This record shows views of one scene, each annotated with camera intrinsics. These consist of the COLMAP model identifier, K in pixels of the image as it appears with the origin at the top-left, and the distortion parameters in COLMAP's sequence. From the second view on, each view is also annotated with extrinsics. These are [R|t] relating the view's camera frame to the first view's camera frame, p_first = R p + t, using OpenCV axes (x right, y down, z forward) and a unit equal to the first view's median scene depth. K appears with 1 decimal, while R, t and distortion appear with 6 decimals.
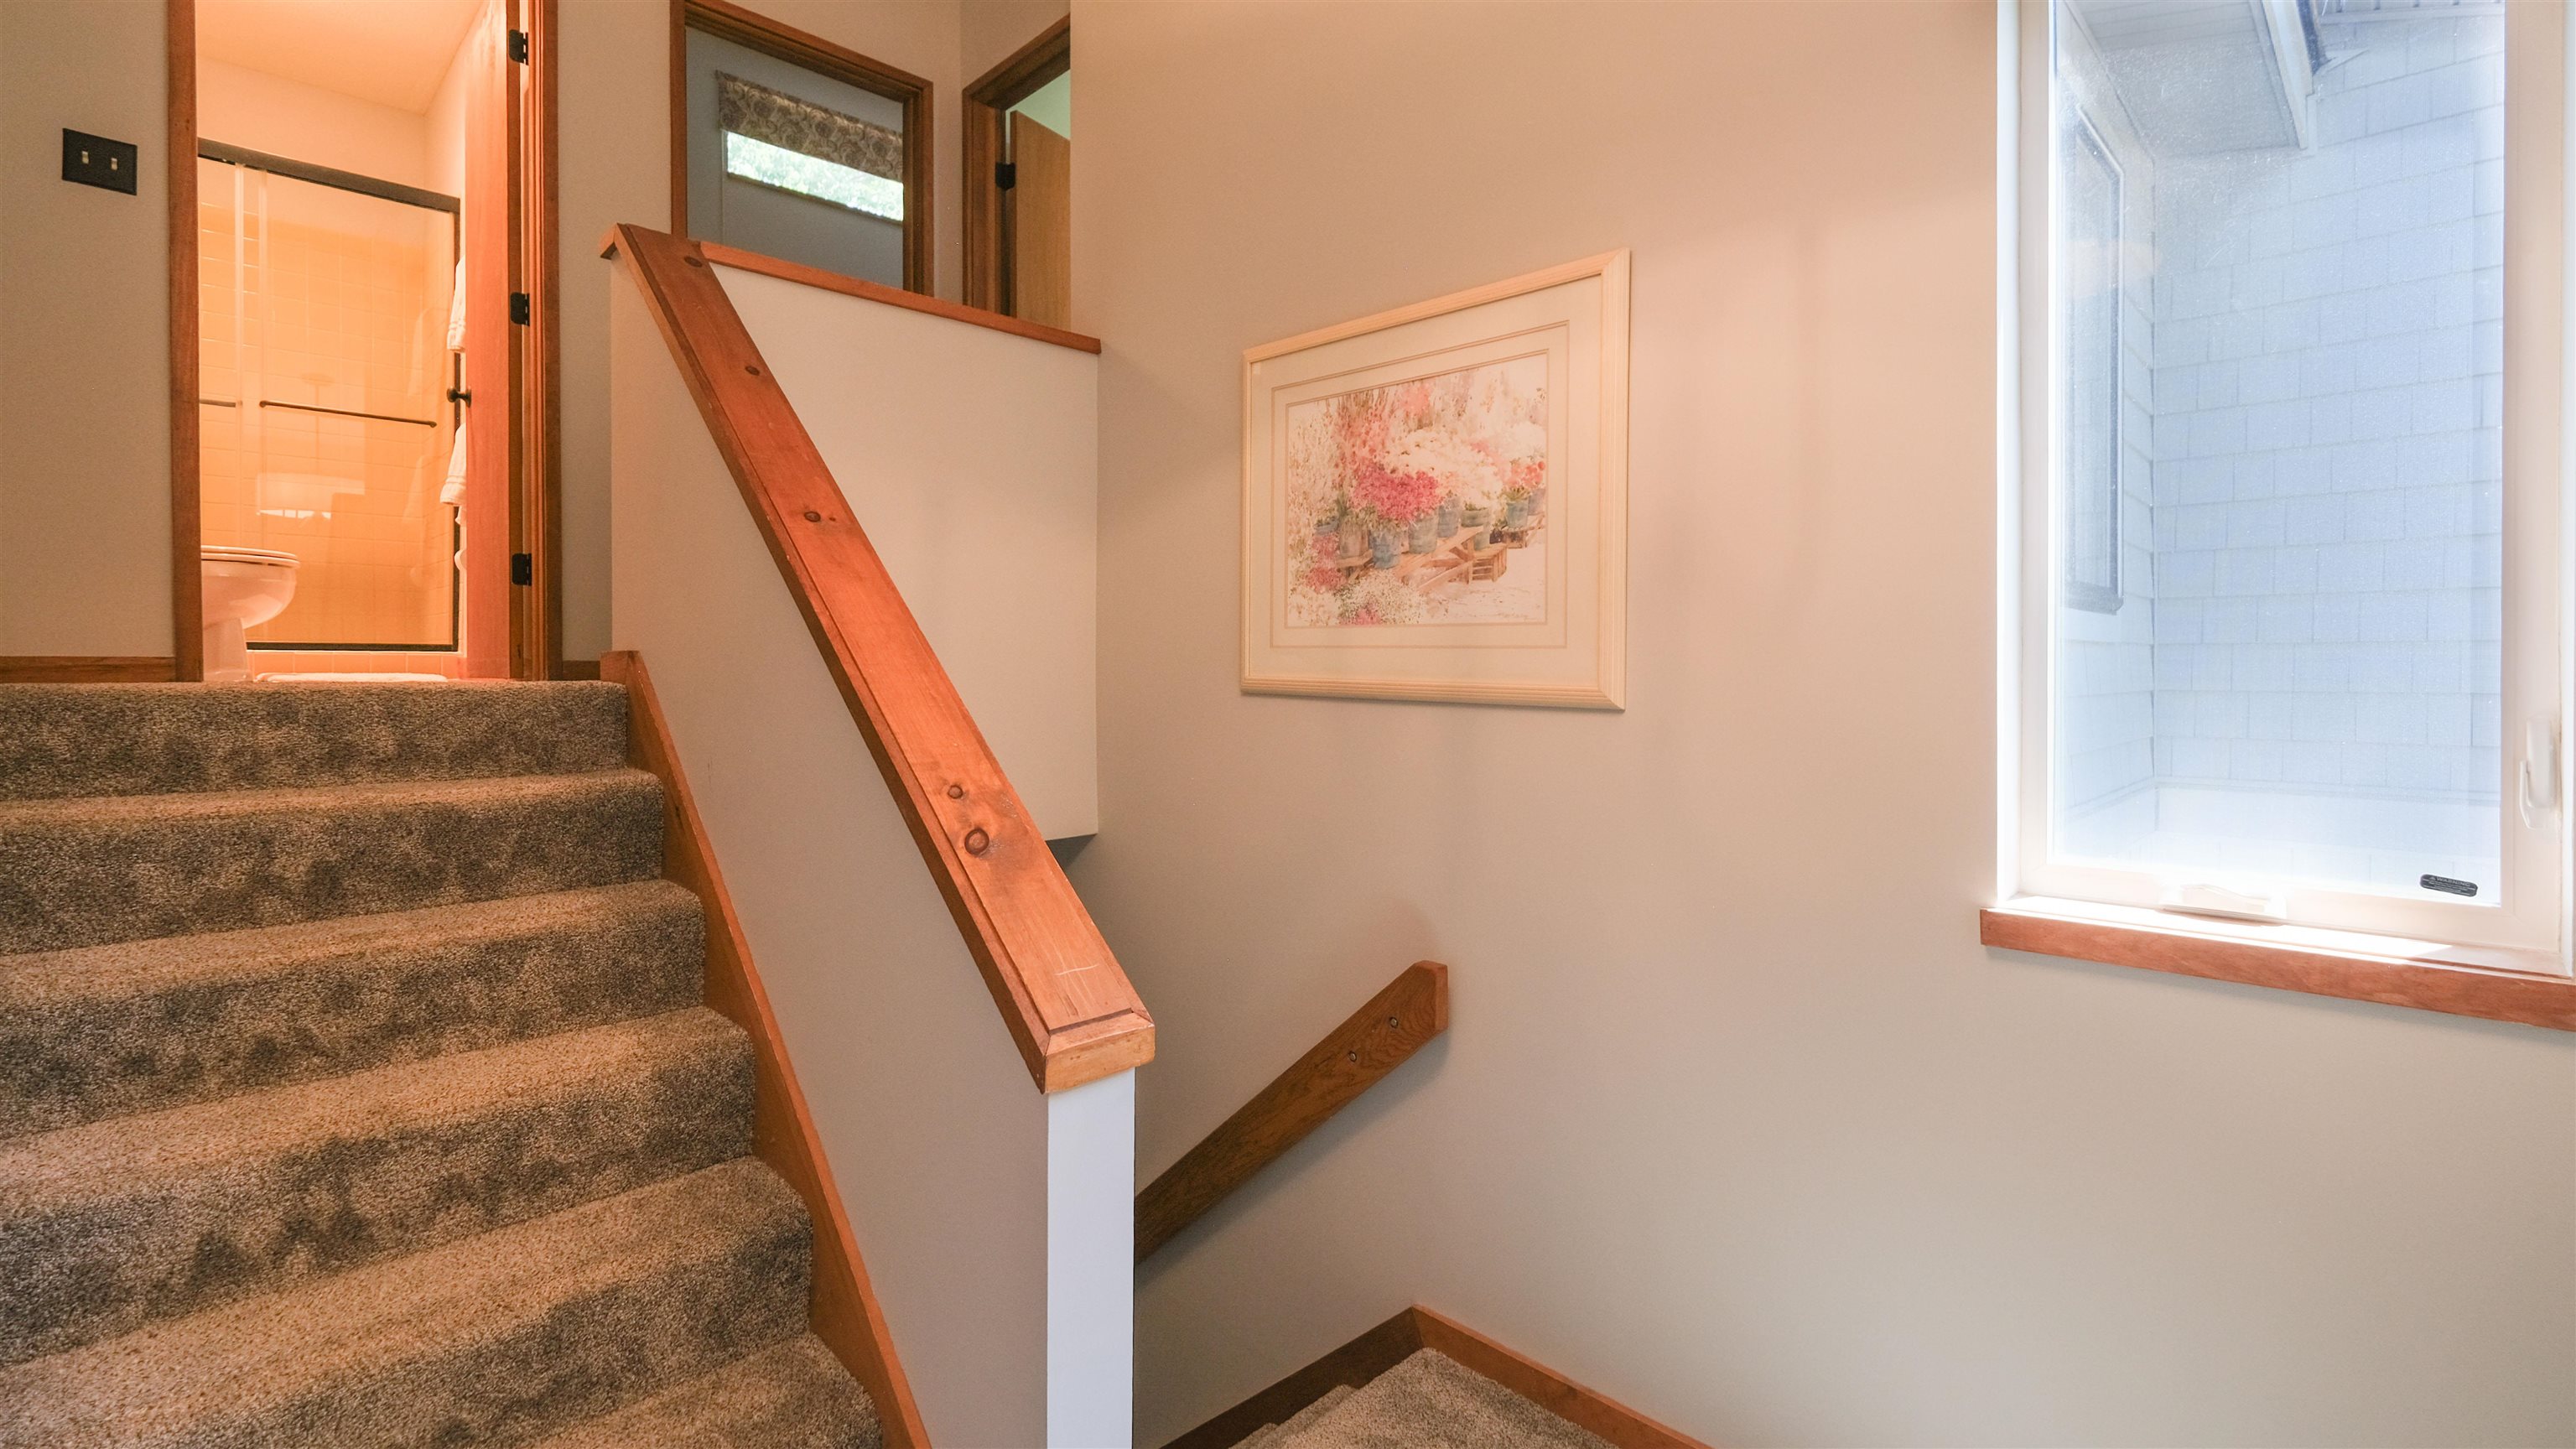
lens RADIAL K [[1178.6, 0, 1277.4], [0, 1178.6, 677.1], [0, 0, 1]] dist [-0.004854, -0.000515]
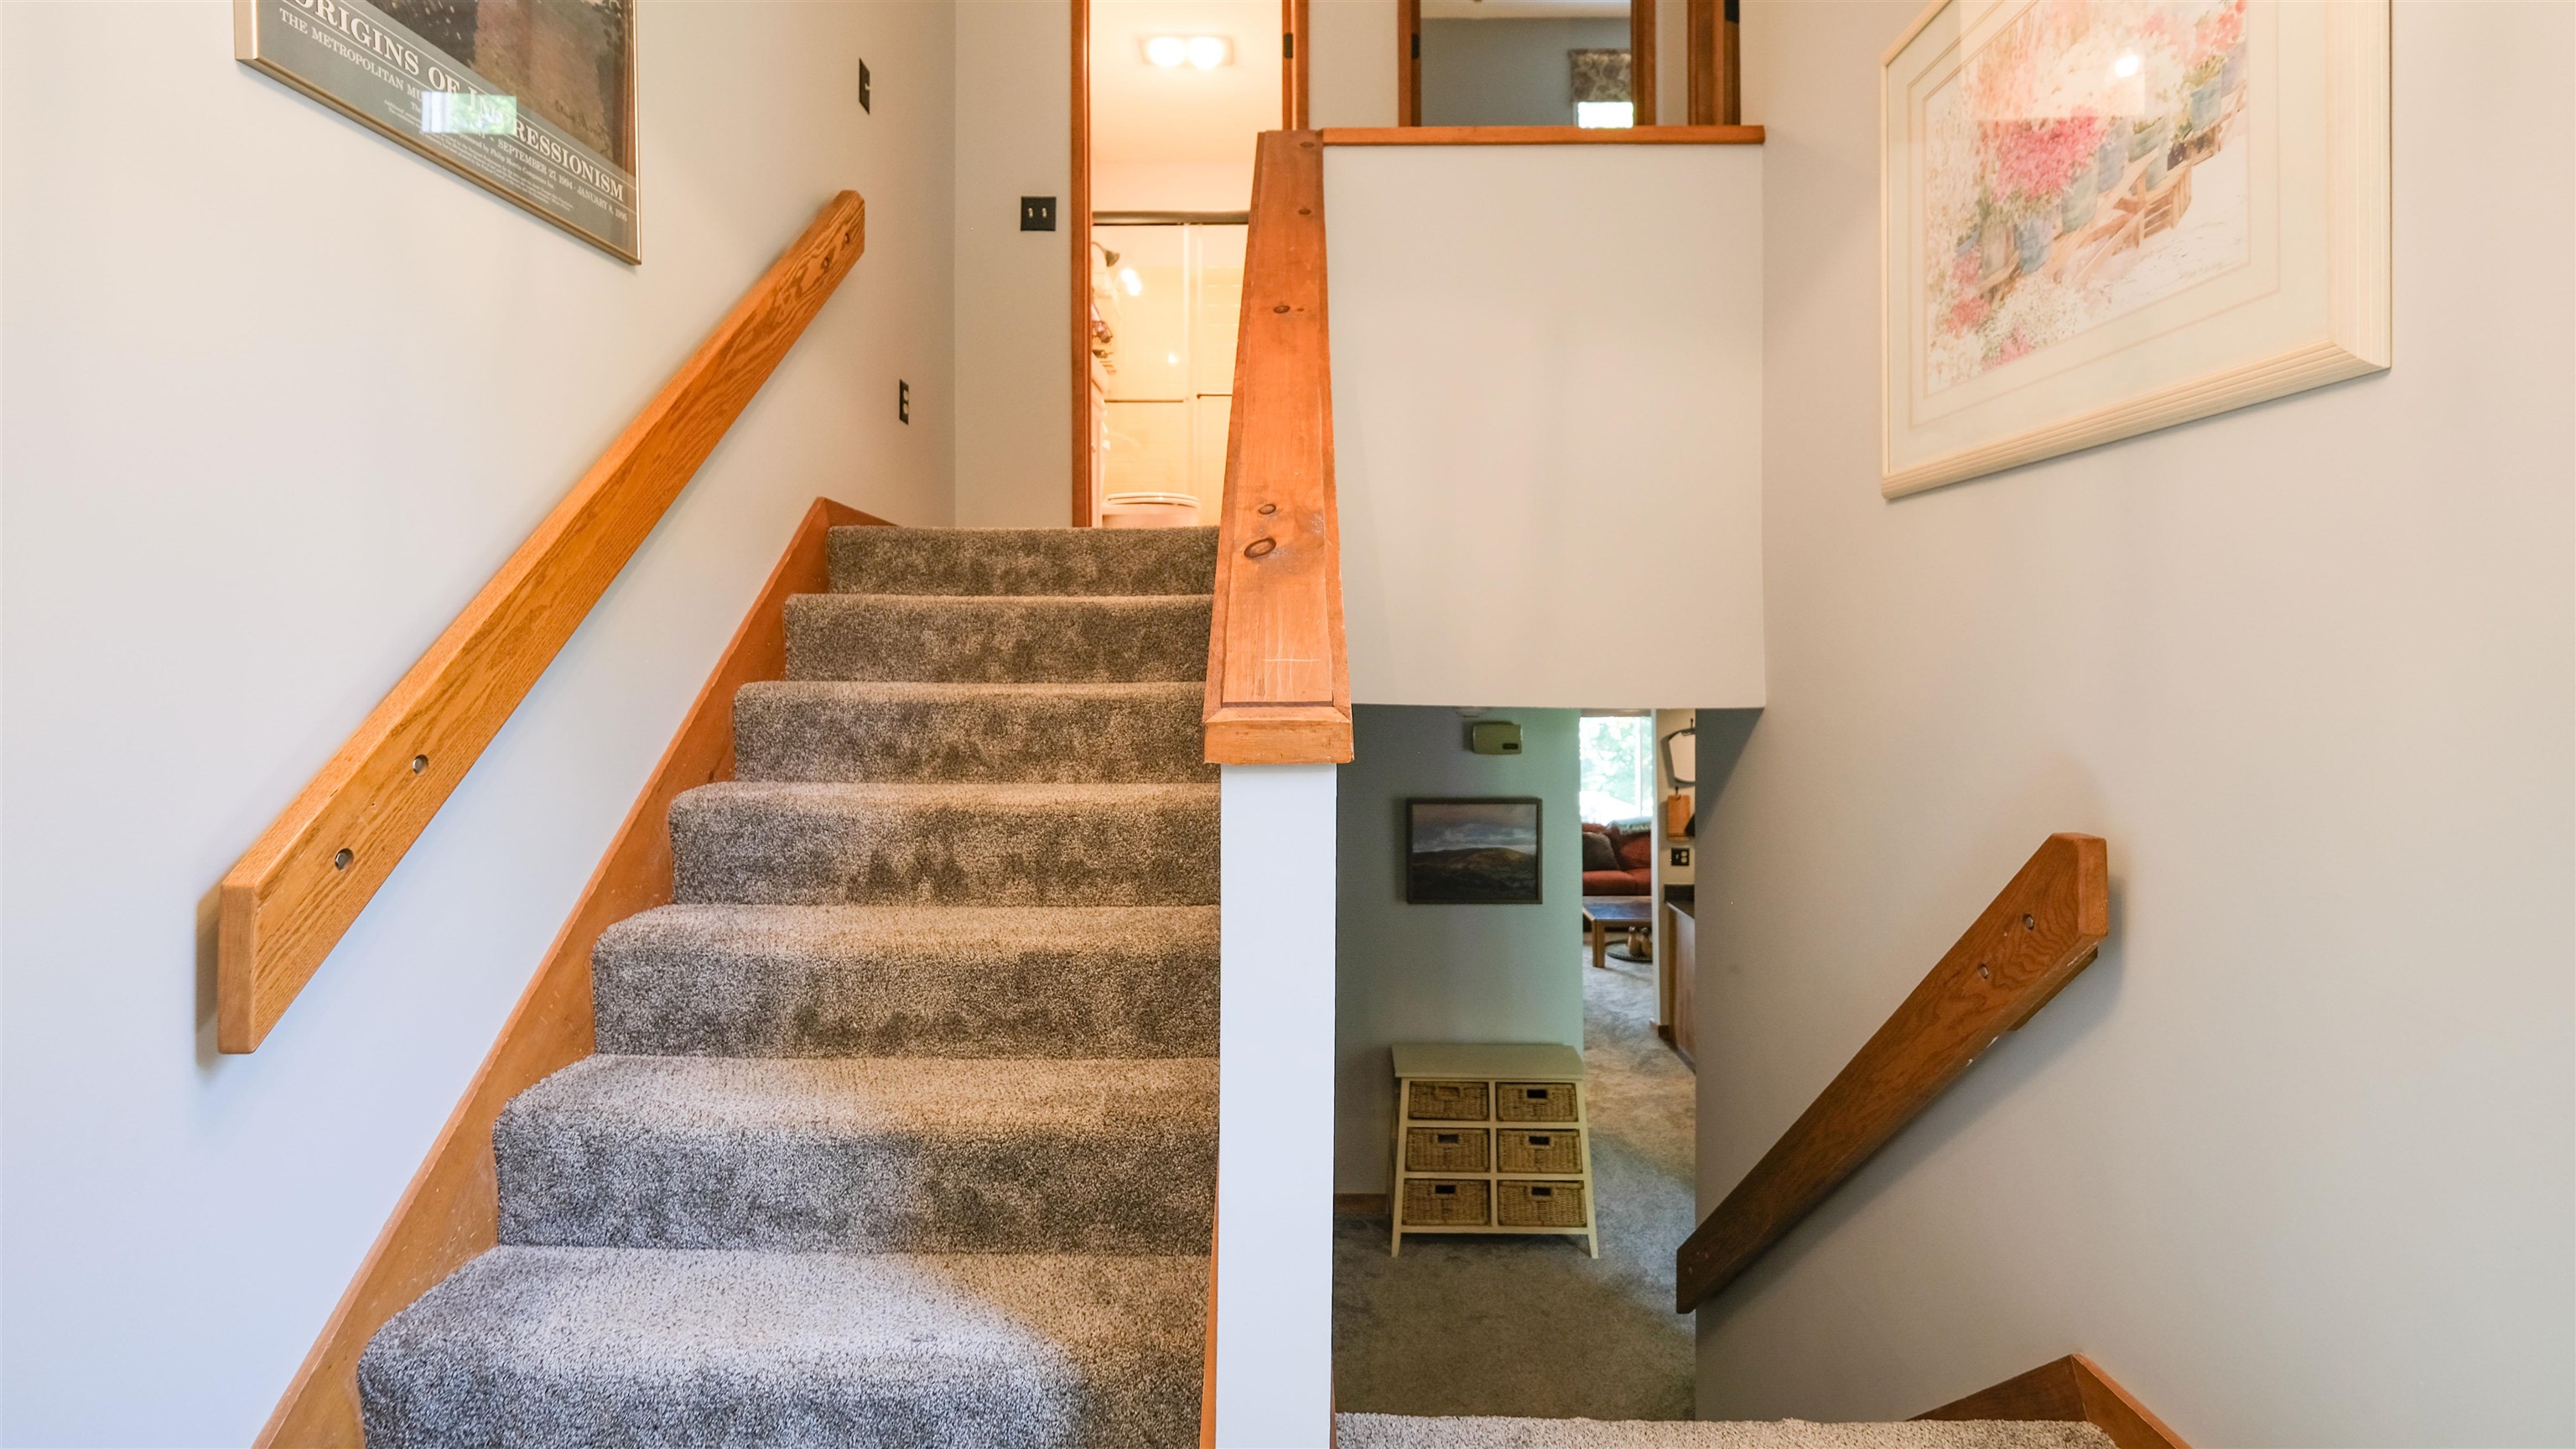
lens RADIAL K [[1178.6, 0, 1277.4], [0, 1178.6, 677.1], [0, 0, 1]] dist [-0.004854, -0.000515]
pose [[0.691388, 0.001655, -0.722482, 0.315315], [-0.008734, 0.999943, -0.006068, 0.172079], [0.722431, 0.010505, 0.691363, 0.227813]]
